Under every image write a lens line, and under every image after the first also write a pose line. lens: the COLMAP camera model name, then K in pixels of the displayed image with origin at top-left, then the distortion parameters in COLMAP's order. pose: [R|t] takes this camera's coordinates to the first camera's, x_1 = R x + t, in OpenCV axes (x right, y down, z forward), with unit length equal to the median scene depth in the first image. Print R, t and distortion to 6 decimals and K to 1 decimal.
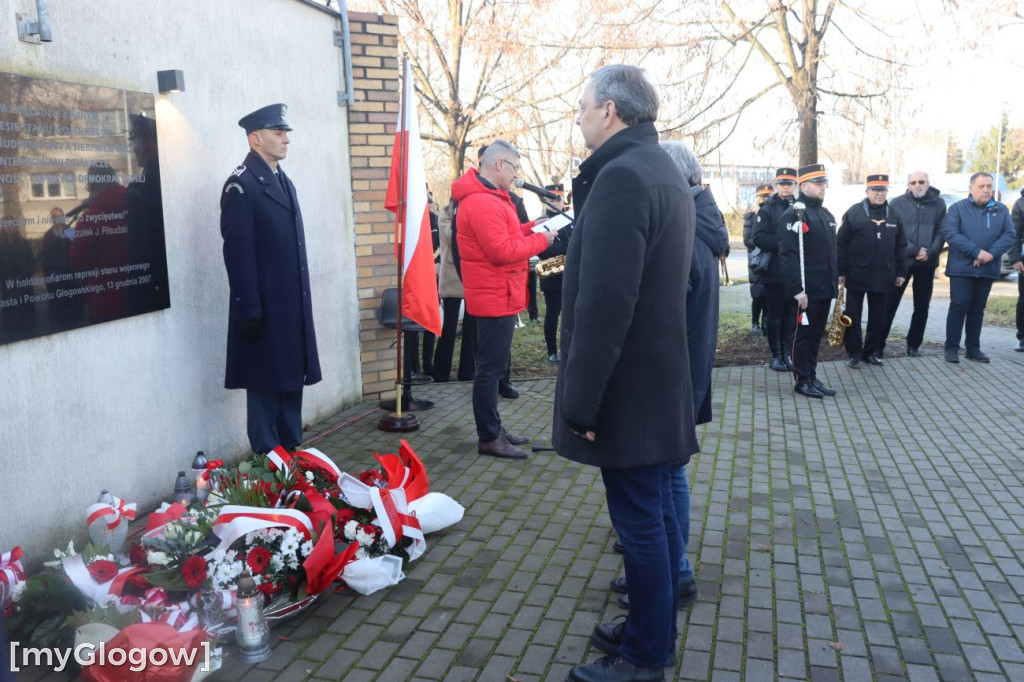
lens RADIAL K [[961.7, 0, 502.2], [0, 961.7, 342.0], [0, 0, 1]] dist [-0.142859, 0.196896]
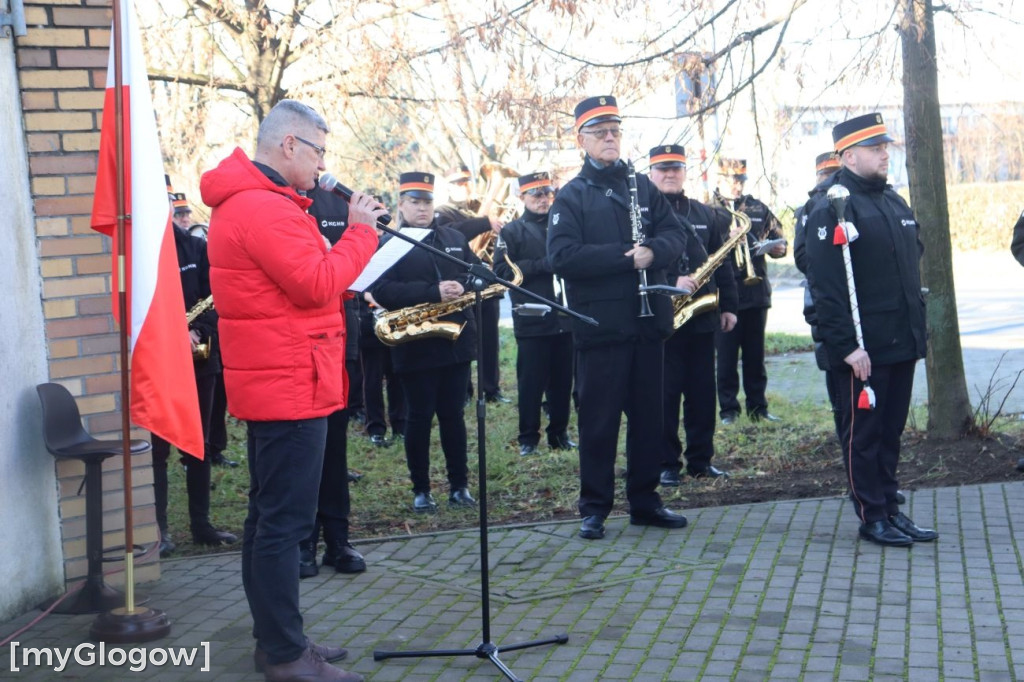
lens RADIAL K [[2005.4, 0, 503.1], [0, 2005.4, 345.1], [0, 0, 1]] dist [0.271883, 0.443457]
pose [[0.997923, -0.039789, 0.050660, 0.045585], [0.043367, 0.996490, -0.071609, 0.017567], [-0.047633, 0.073658, 0.996145, -0.144230]]
